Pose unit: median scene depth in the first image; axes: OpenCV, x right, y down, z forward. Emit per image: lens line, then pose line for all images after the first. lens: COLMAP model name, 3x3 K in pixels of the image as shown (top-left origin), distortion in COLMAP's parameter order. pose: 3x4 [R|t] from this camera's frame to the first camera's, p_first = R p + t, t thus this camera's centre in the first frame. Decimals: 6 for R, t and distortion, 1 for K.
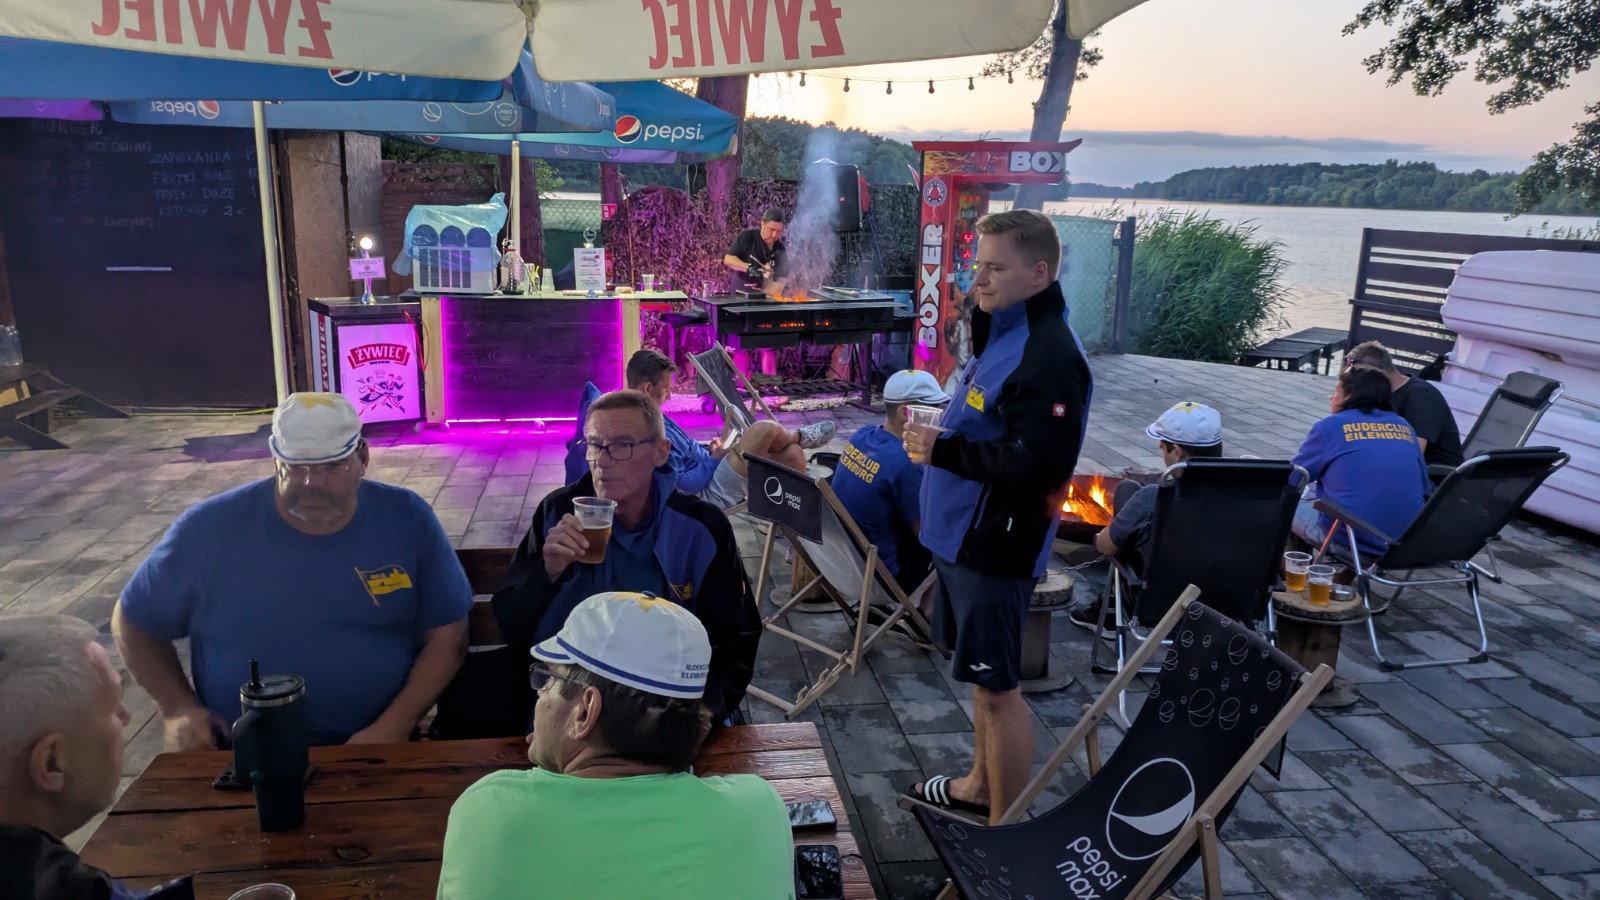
lens RADIAL K [[1191.4, 0, 800.0], [0, 1191.4, 450.0], [0, 0, 1]] dist [0.053410, -0.057007]
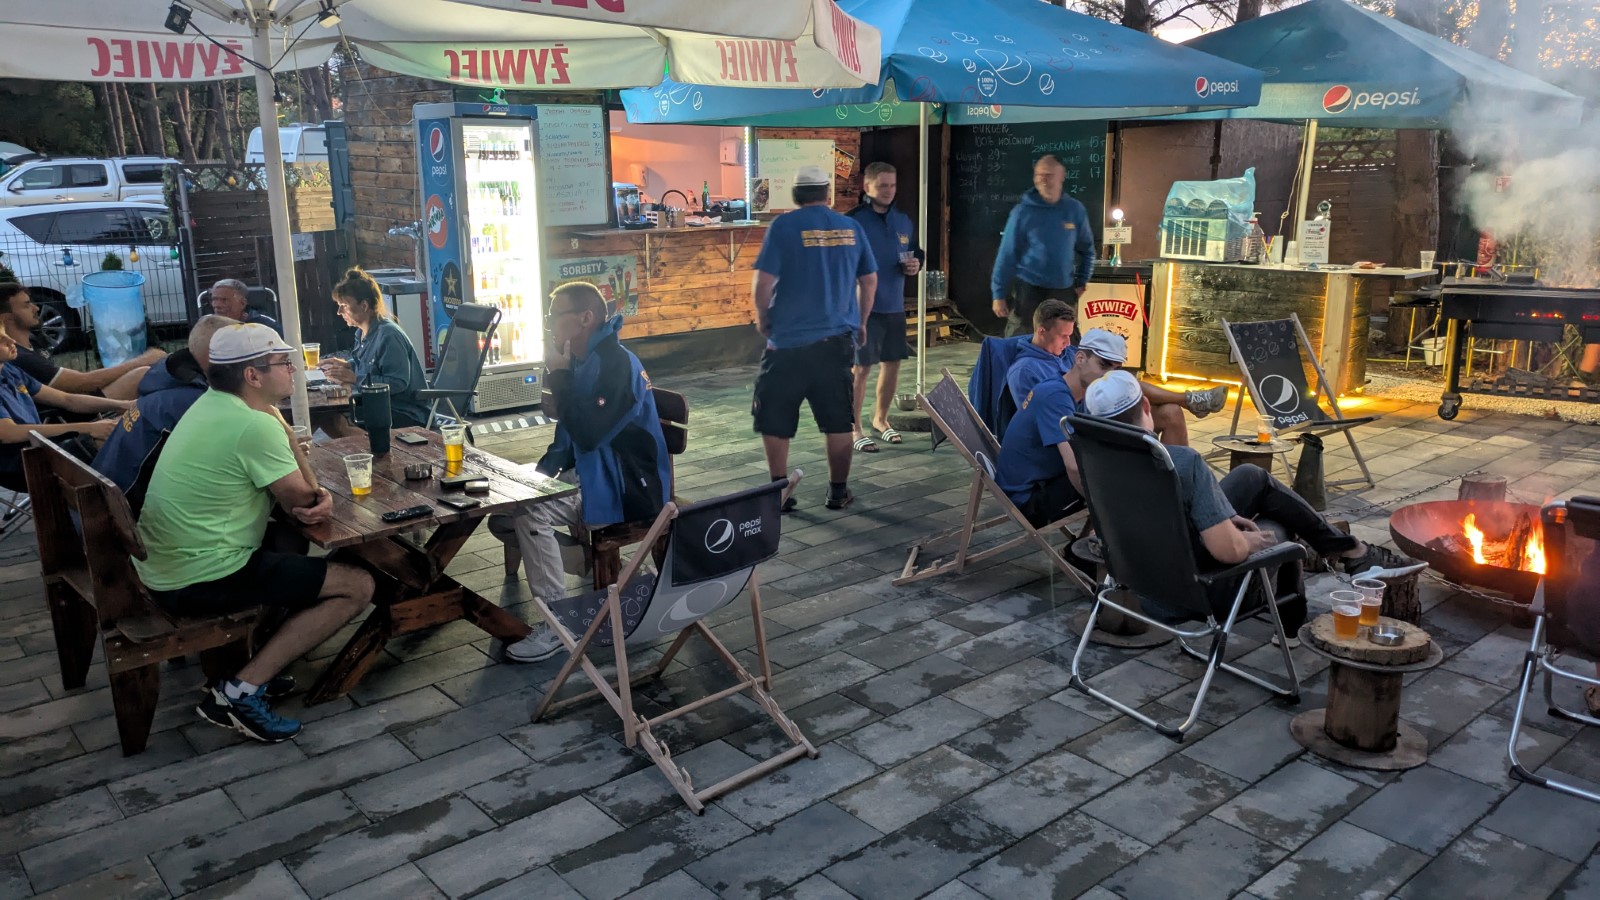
lens RADIAL K [[1191.4, 0, 800.0], [0, 1191.4, 450.0], [0, 0, 1]] dist [0.053410, -0.057007]
pose [[0.529246, 0.175006, -0.830223, 0.460655], [-0.164780, 0.981067, 0.101761, -0.012123], [0.832314, 0.082948, 0.548064, 0.105677]]
